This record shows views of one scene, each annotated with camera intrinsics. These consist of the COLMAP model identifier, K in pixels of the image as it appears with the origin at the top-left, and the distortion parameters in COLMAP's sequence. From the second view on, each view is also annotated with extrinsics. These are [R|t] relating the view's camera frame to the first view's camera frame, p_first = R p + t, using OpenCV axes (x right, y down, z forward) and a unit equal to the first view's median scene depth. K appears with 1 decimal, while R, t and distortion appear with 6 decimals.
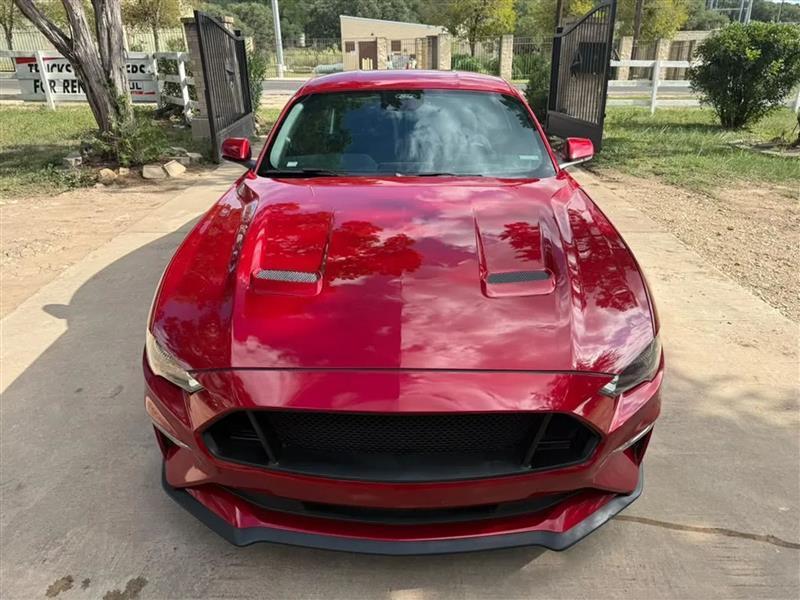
lens RADIAL K [[569.3, 0, 401.8], [0, 569.3, 299.5], [0, 0, 1]] dist [0.013136, -0.021484]
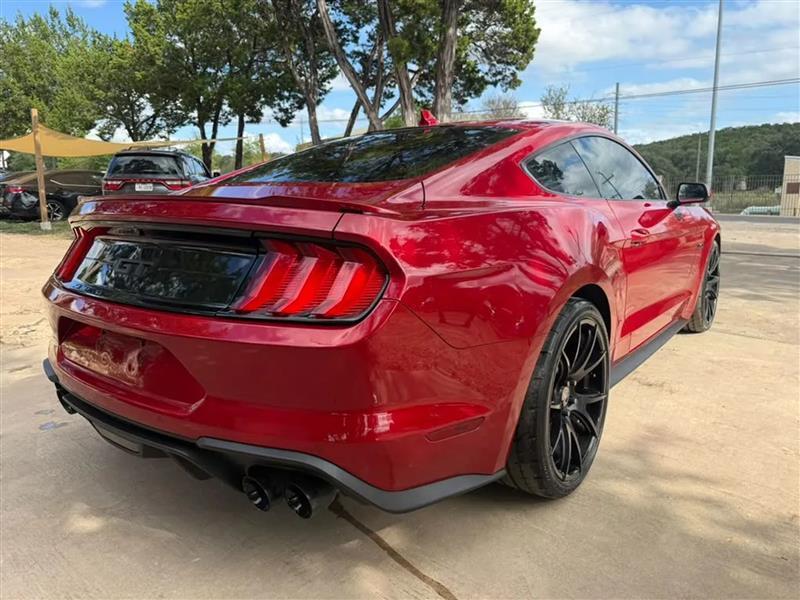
lens RADIAL K [[569.3, 0, 401.2], [0, 569.3, 302.6], [0, 0, 1]] dist [0.013136, -0.021484]
pose [[0.765341, 0.123067, -0.631749, 0.267289], [-0.261349, 0.956409, -0.130302, 0.042629], [0.588175, 0.264832, 0.764143, 0.078553]]
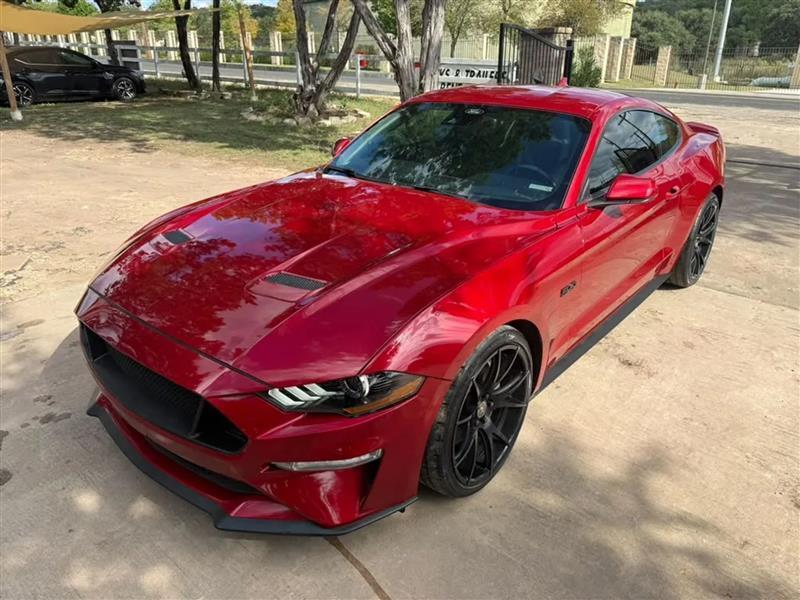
lens RADIAL K [[569.3, 0, 397.8], [0, 569.3, 297.5], [0, 0, 1]] dist [0.013136, -0.021484]
pose [[0.770423, 0.259777, -0.582206, 0.252669], [-0.267840, 0.960603, 0.074187, -0.037065], [0.578541, 0.098783, 0.809649, 0.065199]]
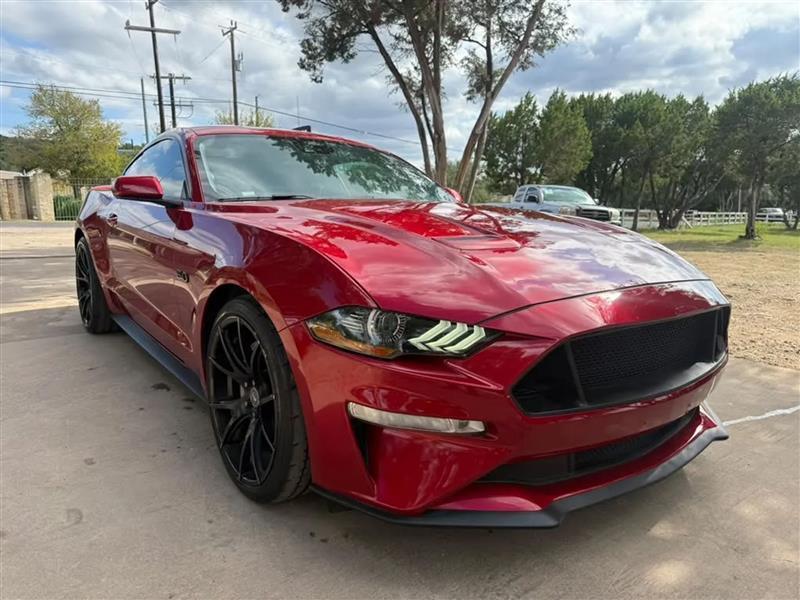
lens RADIAL K [[569.3, 0, 394.9], [0, 569.3, 300.8], [0, 0, 1]] dist [0.013136, -0.021484]
pose [[0.790056, -0.089873, 0.606411, -0.226451], [0.233788, 0.958609, -0.162518, 0.046265], [-0.566705, 0.270170, 0.778366, 0.096435]]
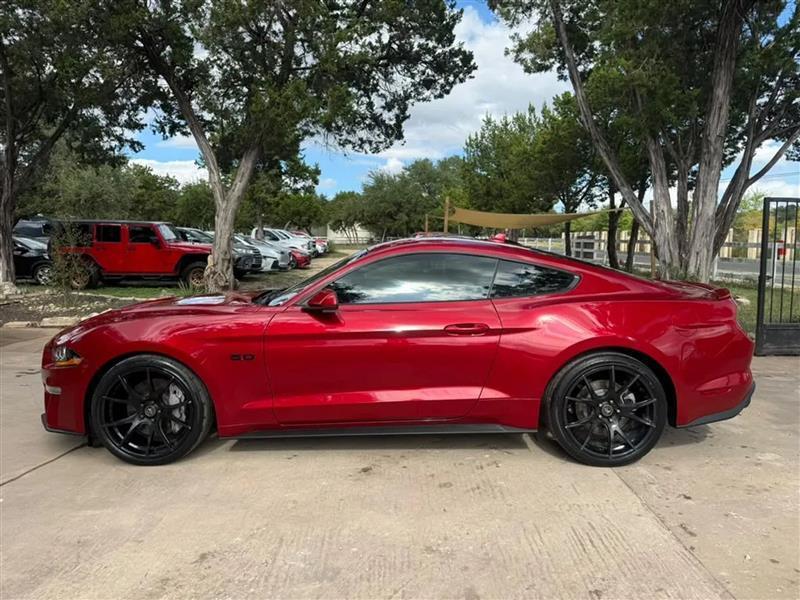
lens RADIAL K [[560.8, 0, 397.9], [0, 560.8, 307.4], [0, 0, 1]] dist [0.023561, -0.003845]
pose [[0.005186, 0.110237, -0.993892, 0.591988], [-0.415706, 0.904191, 0.098119, -0.181266], [0.909484, 0.412658, 0.050516, 0.477204]]
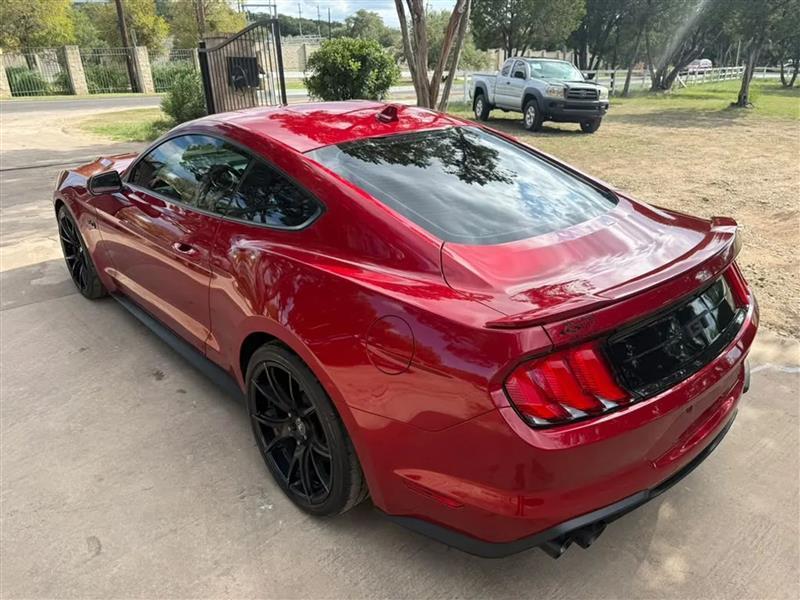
lens RADIAL K [[569.3, 0, 394.4], [0, 569.3, 298.4], [0, 0, 1]] dist [0.013136, -0.021484]
pose [[0.771408, -0.249891, 0.585222, -0.215176], [0.259420, 0.963270, 0.069365, -0.037054], [-0.581061, 0.098309, 0.807901, 0.059995]]
